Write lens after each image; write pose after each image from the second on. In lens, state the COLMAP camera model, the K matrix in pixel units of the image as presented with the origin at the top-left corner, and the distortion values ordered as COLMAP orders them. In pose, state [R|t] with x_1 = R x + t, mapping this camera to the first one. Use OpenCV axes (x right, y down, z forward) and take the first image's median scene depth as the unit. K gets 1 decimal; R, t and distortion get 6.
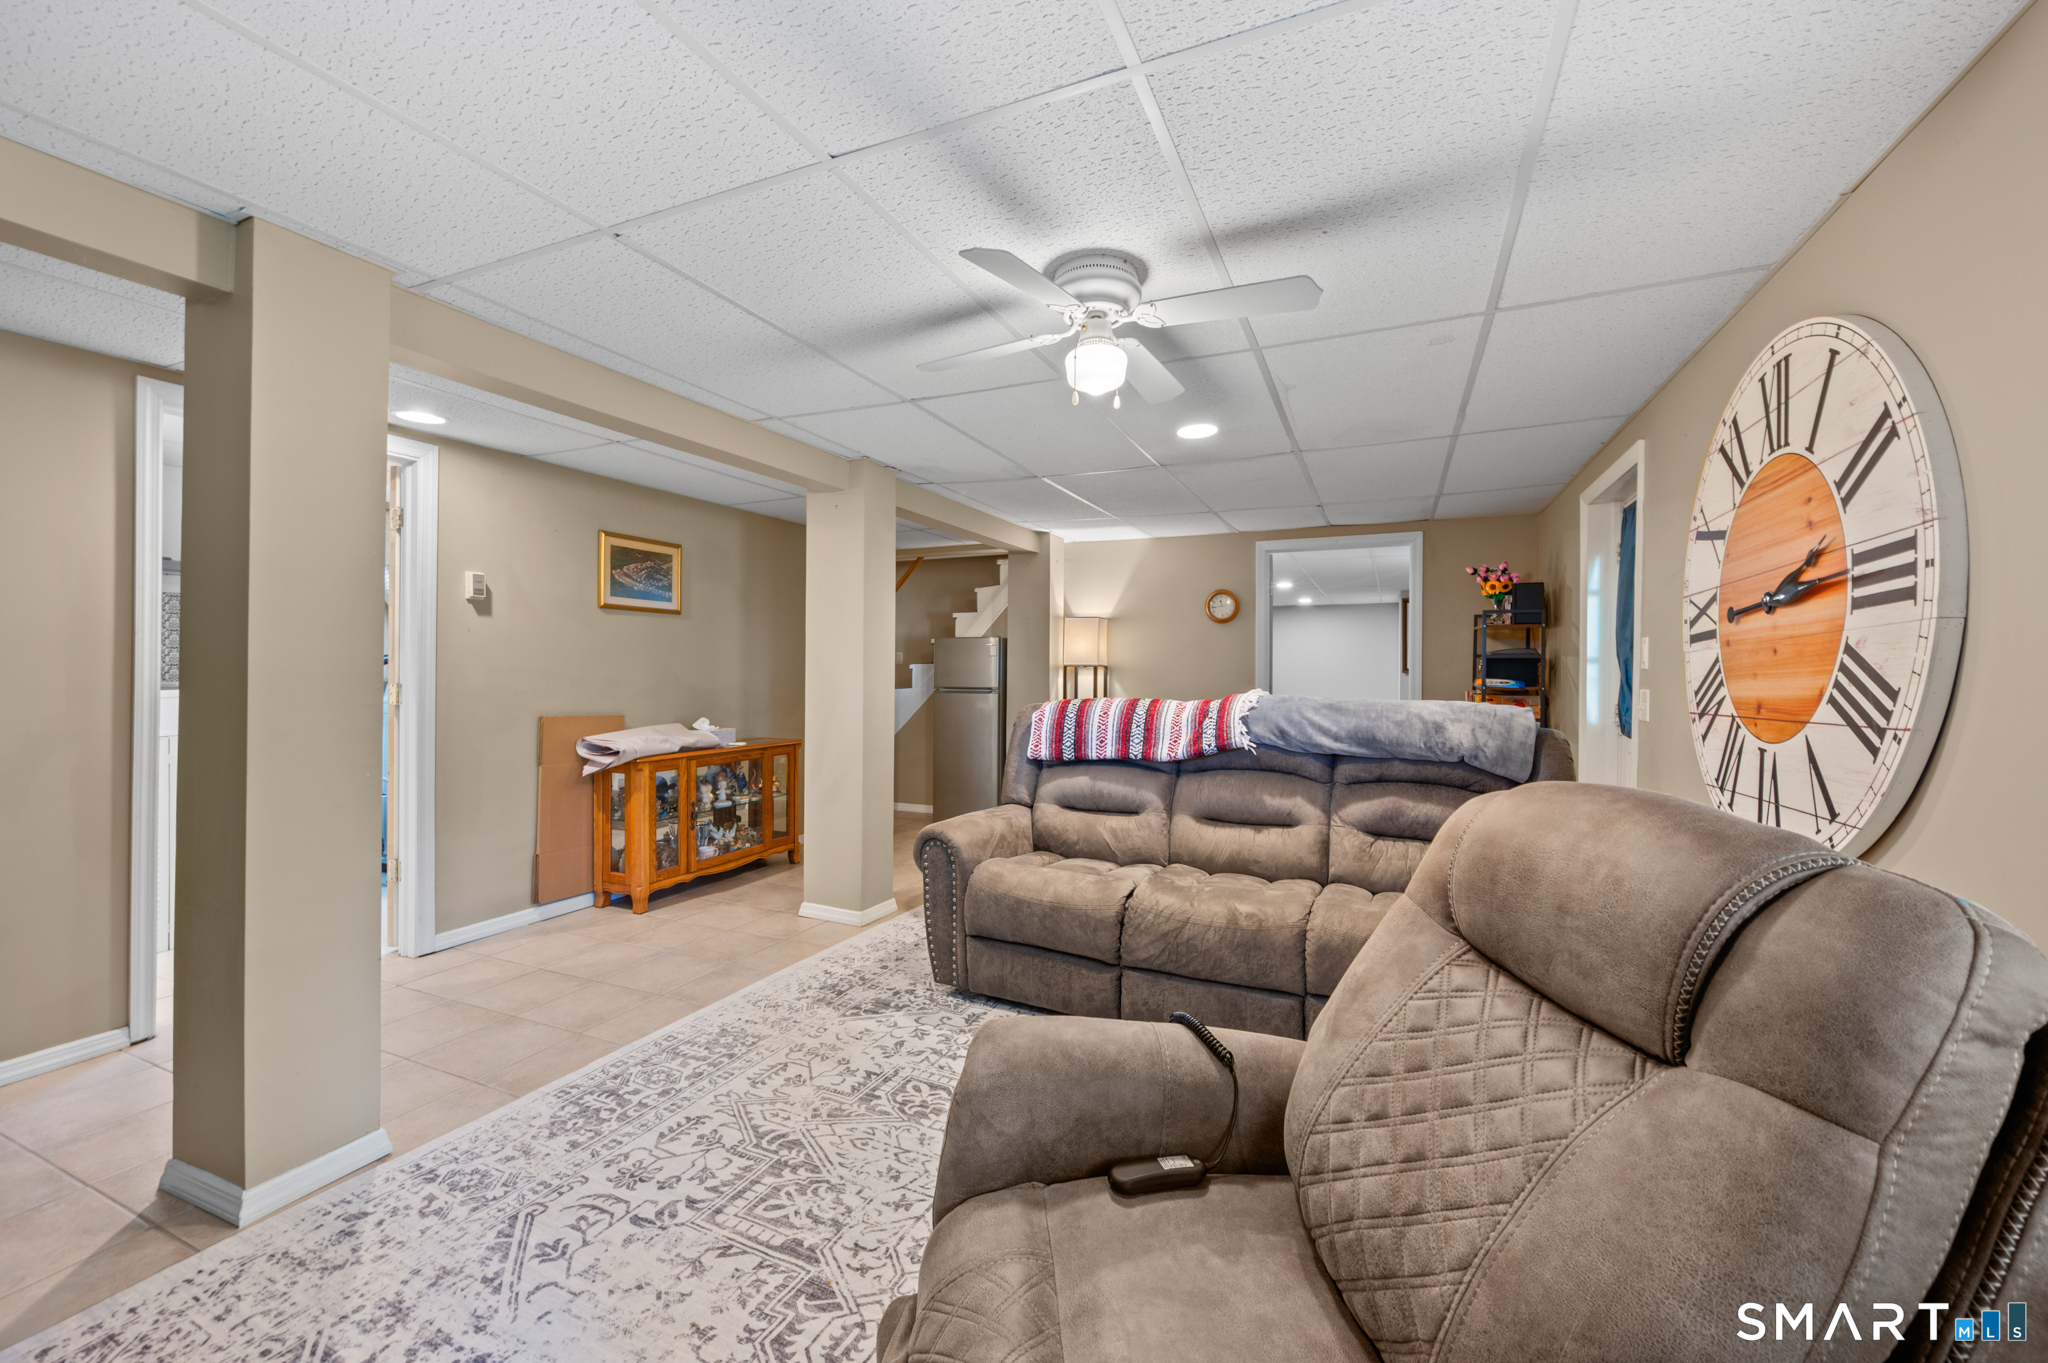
lens RADIAL K [[815.0, 0, 1054.3], [0, 815.0, 678.6], [0, 0, 1]] dist [-0.003801, -0.000819]
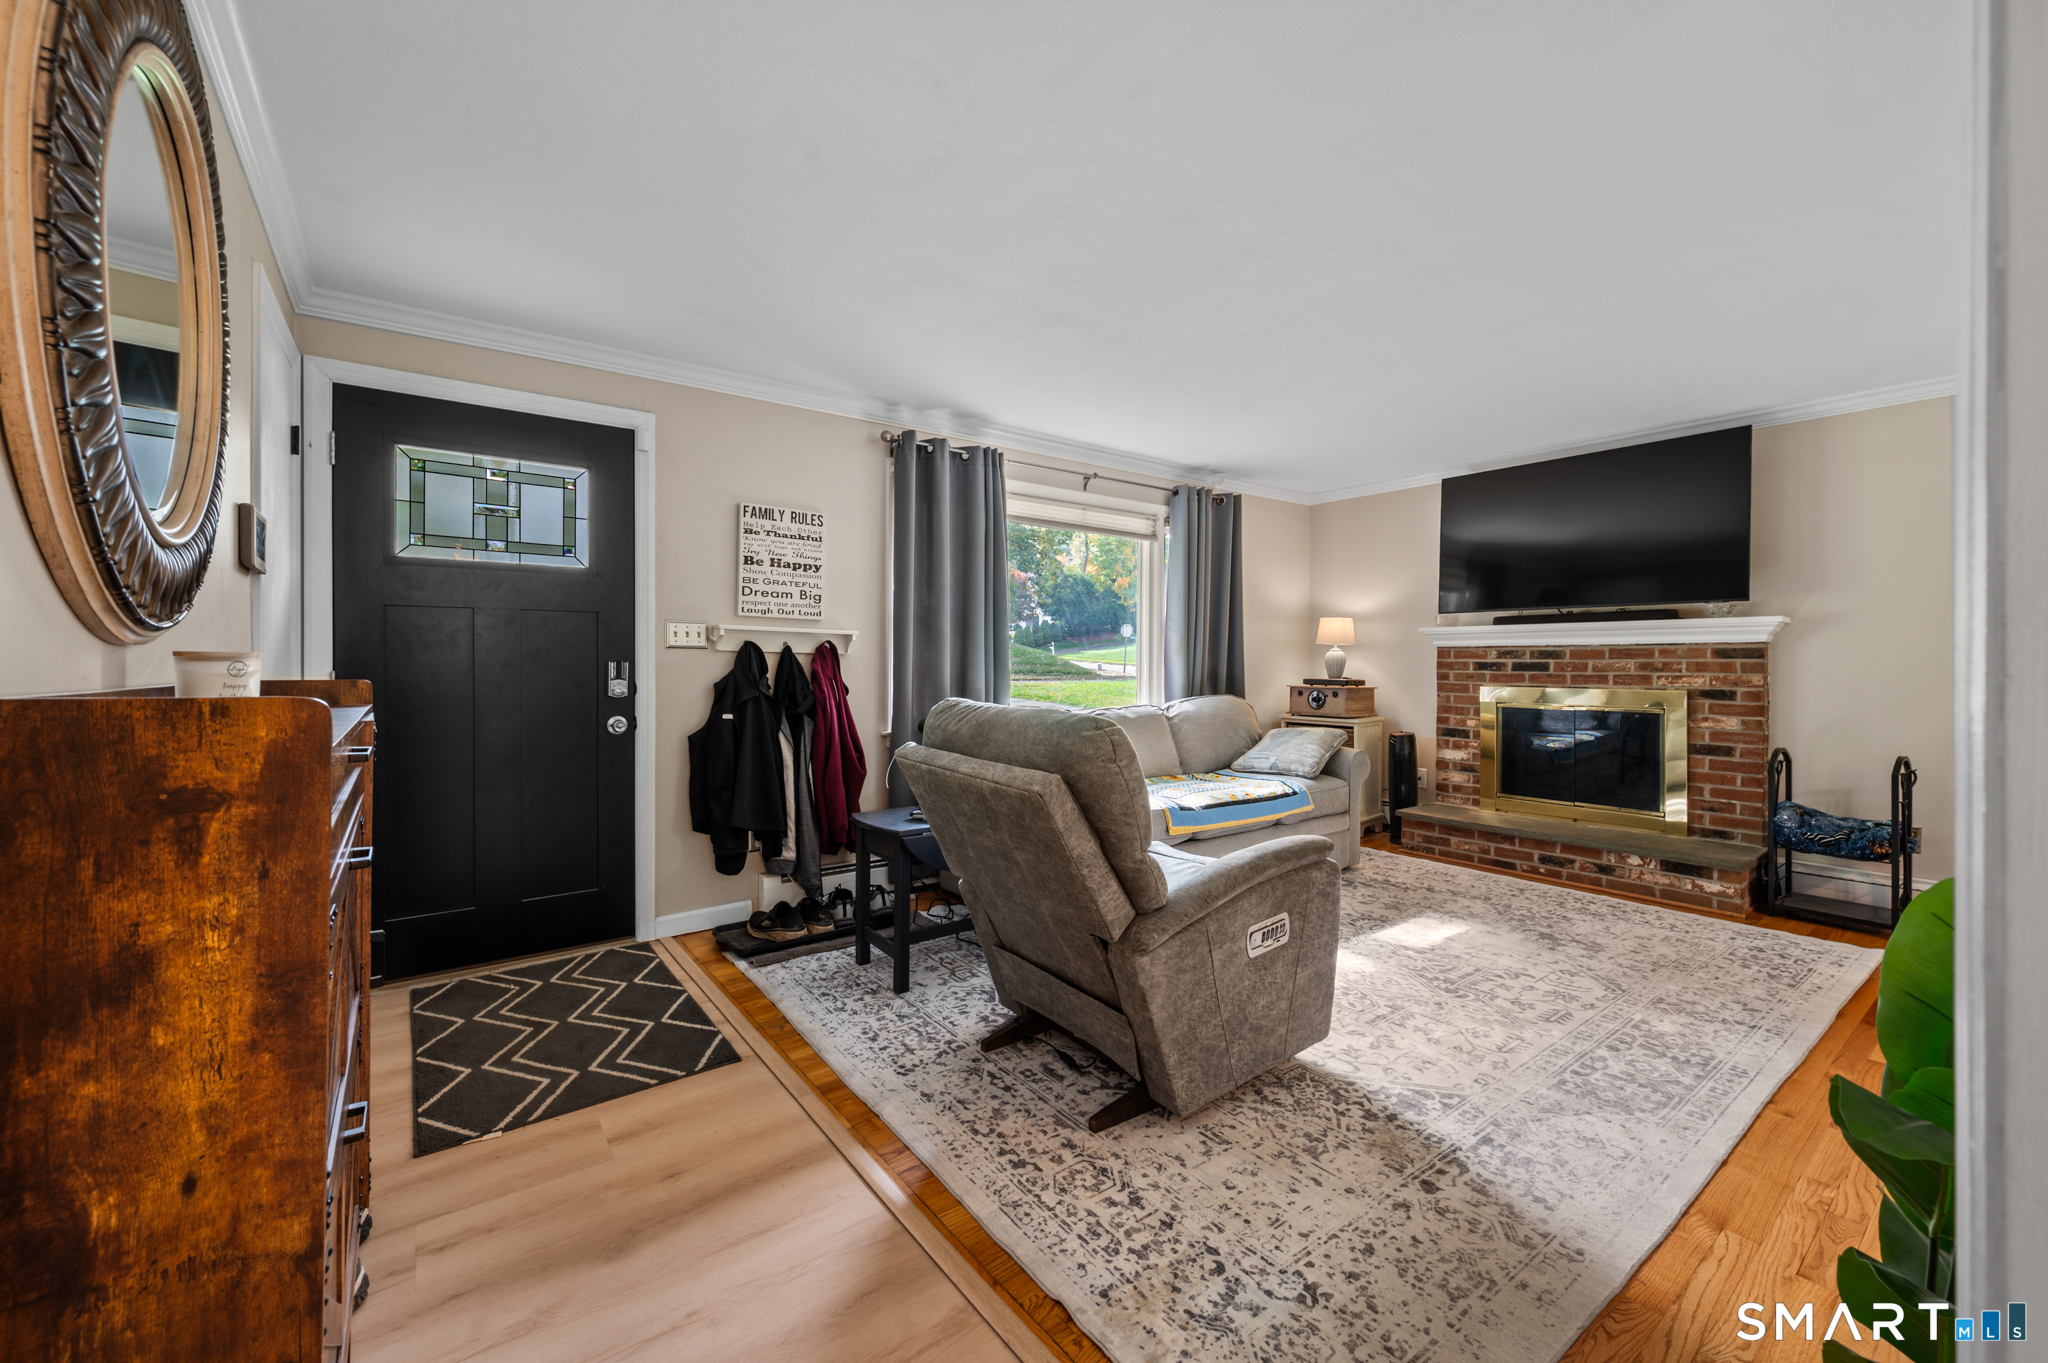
lens RADIAL K [[815.0, 0, 1035.9], [0, 815.0, 662.6], [0, 0, 1]] dist [-0.003801, -0.000819]
pose [[-0.873766, -0.006332, 0.486306, -0.326718], [0.004655, 0.999761, 0.021382, 0.000126], [-0.486325, 0.020946, -0.873527, 2.152116]]
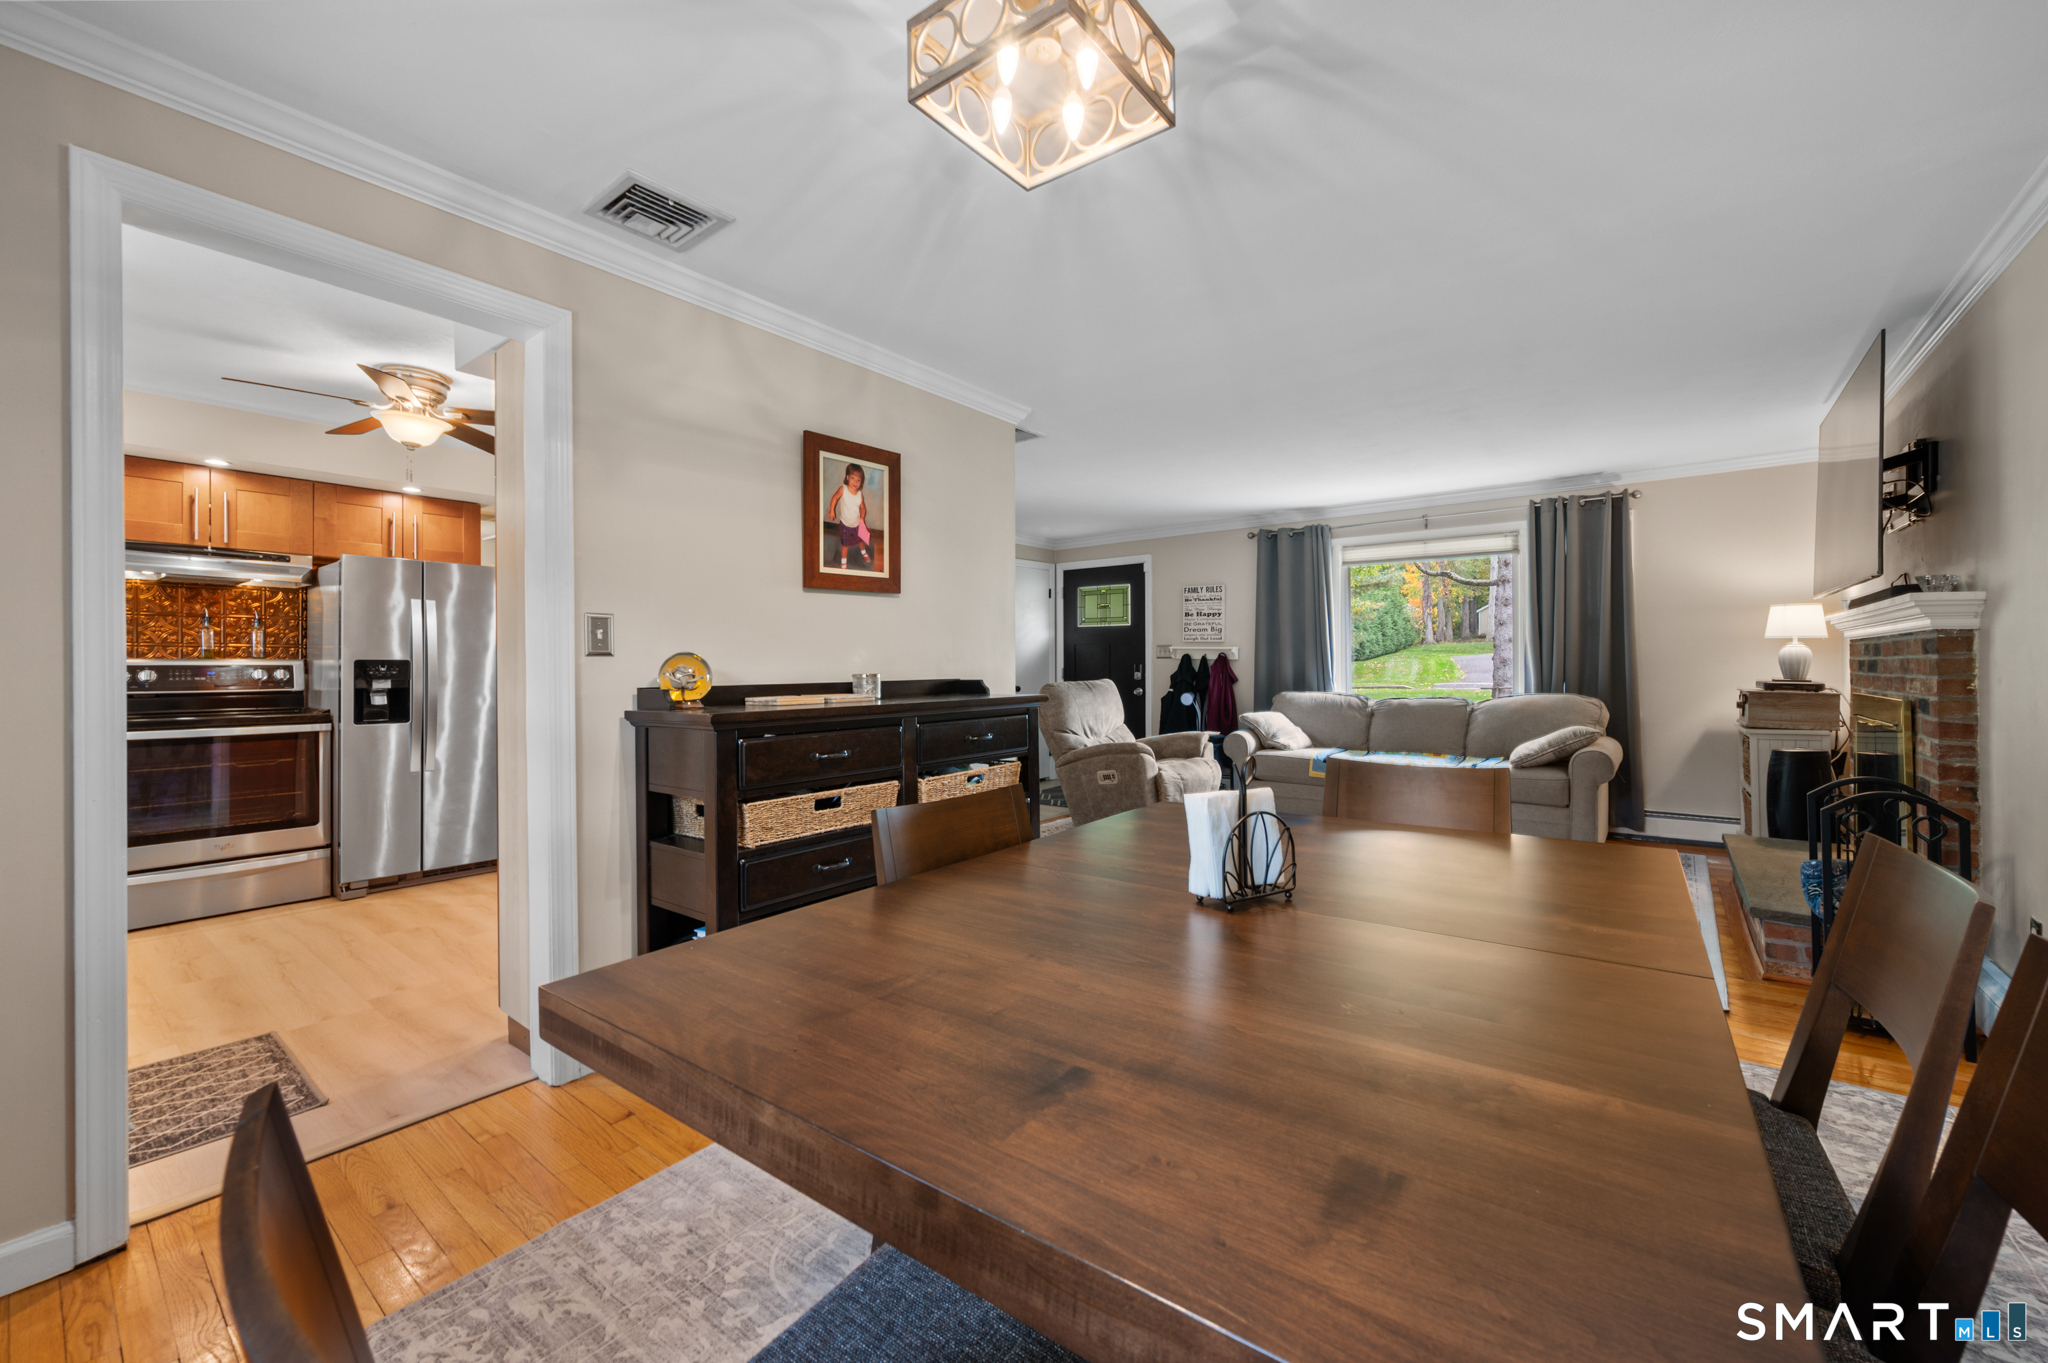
lens RADIAL K [[815.0, 0, 1042.1], [0, 815.0, 663.4], [0, 0, 1]] dist [-0.003801, -0.000819]
pose [[0.229743, -0.004860, 0.973239, -2.173345], [0.025702, 0.999669, -0.001075, 0.015191], [-0.972912, 0.025261, 0.229791, 0.980216]]
